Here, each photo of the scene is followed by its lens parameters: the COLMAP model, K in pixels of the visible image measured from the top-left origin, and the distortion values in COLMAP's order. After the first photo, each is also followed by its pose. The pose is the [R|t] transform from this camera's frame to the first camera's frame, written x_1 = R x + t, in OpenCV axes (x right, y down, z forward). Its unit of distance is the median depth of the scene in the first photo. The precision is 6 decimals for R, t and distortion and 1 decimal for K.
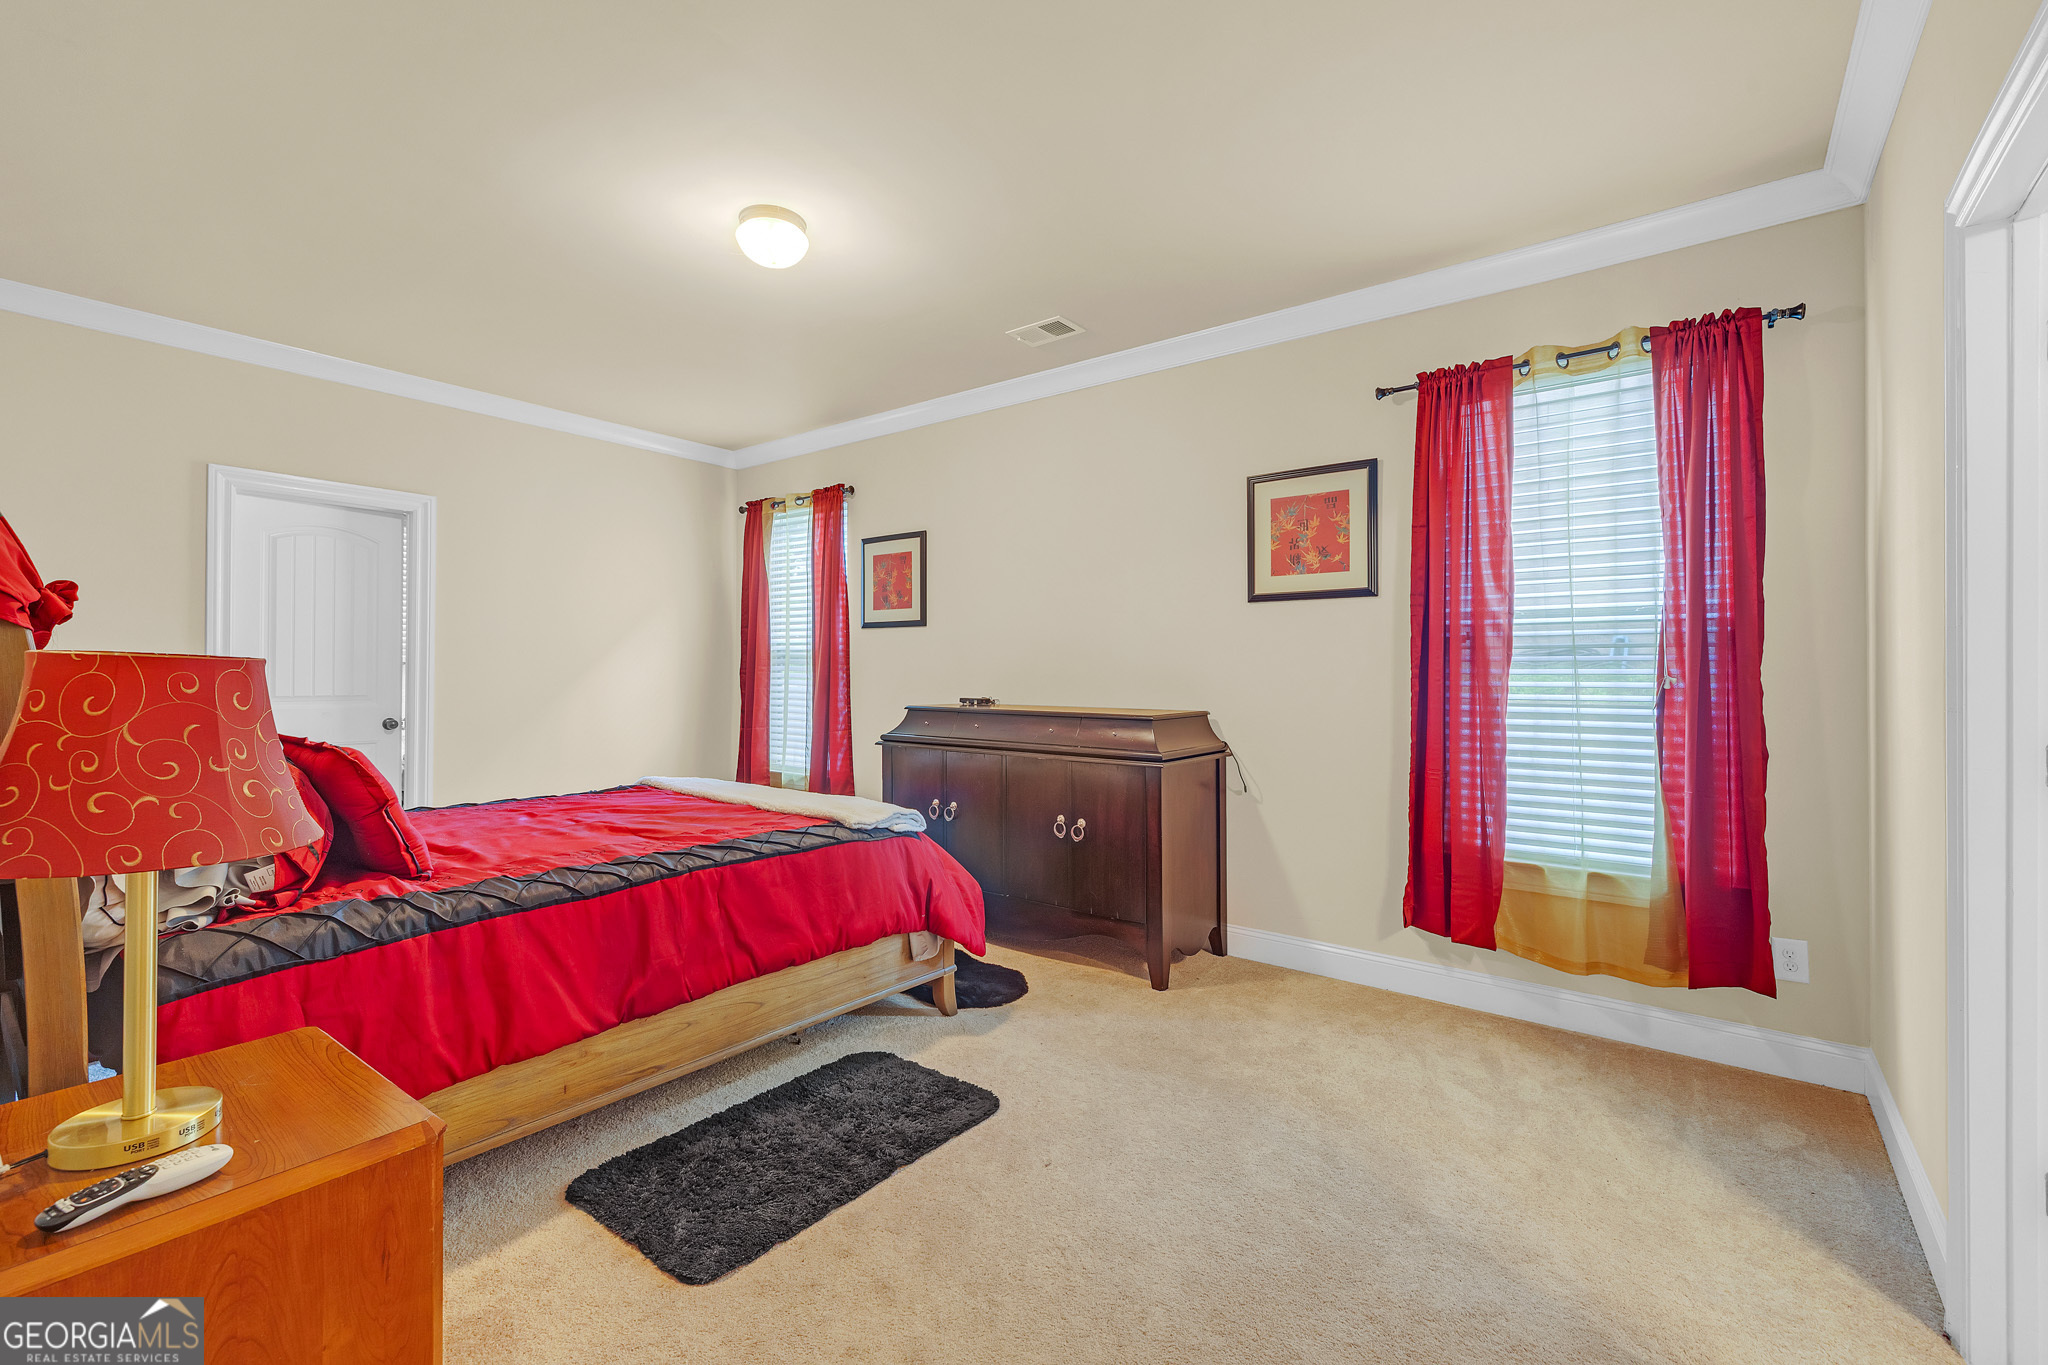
lens RADIAL K [[872.8, 0, 1024.0], [0, 872.8, 682.5], [0, 0, 1]] dist [-0.000216, 0.000049]
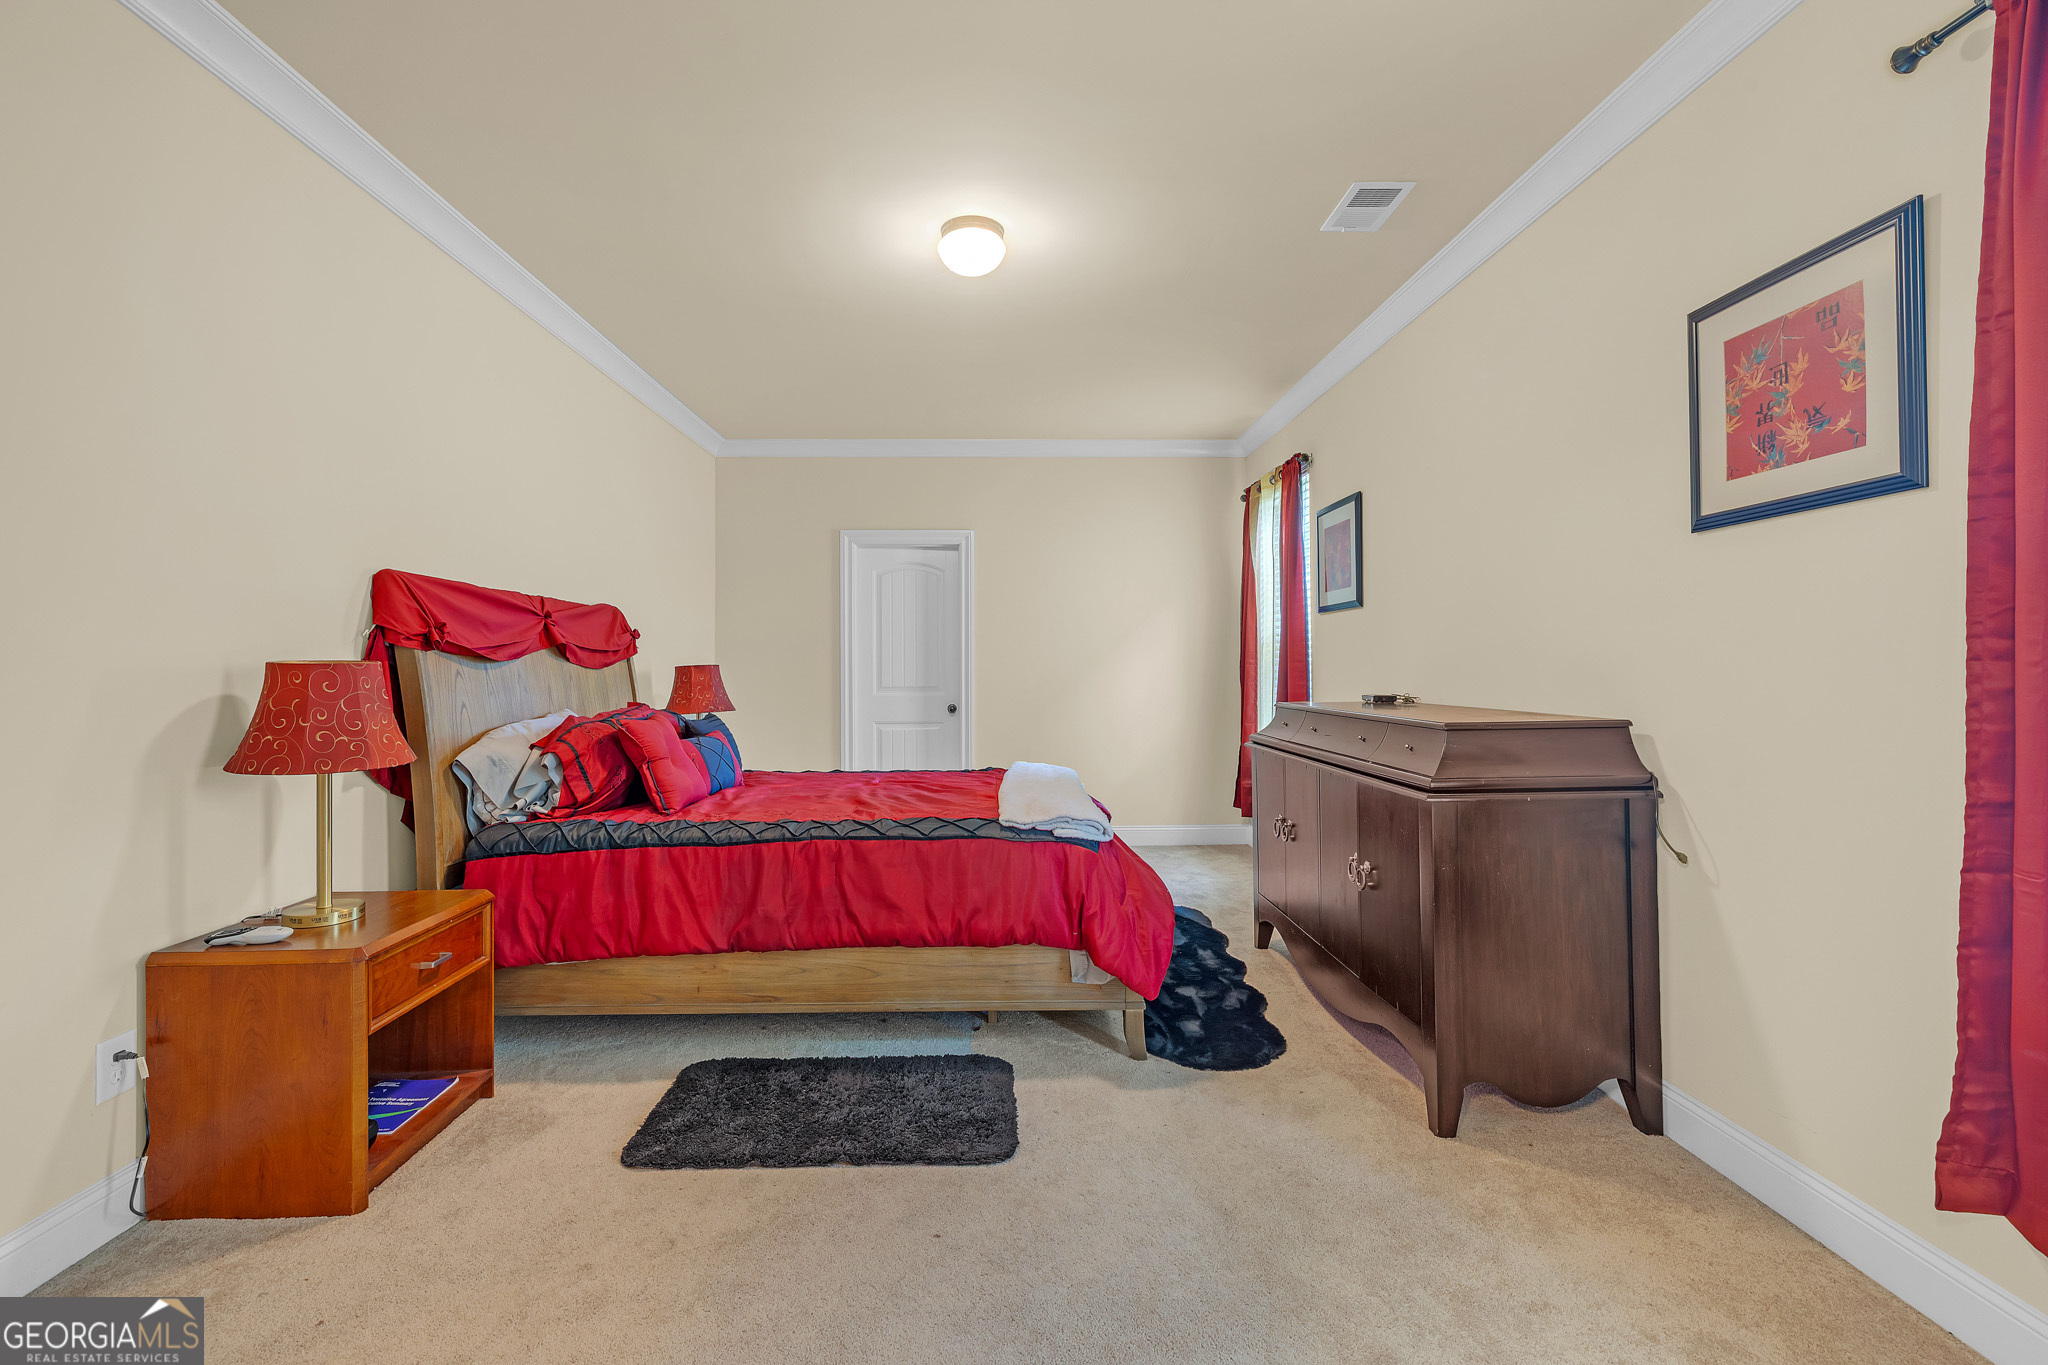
lens RADIAL K [[877.4, 0, 1019.2], [0, 877.4, 676.4], [0, 0, 1]] dist [0.000898, 0.000410]
pose [[0.631918, -0.003773, -0.775026, 0.525199], [0.003486, 0.999992, -0.002026, 0.002898], [0.775028, -0.001421, 0.631926, 0.362537]]
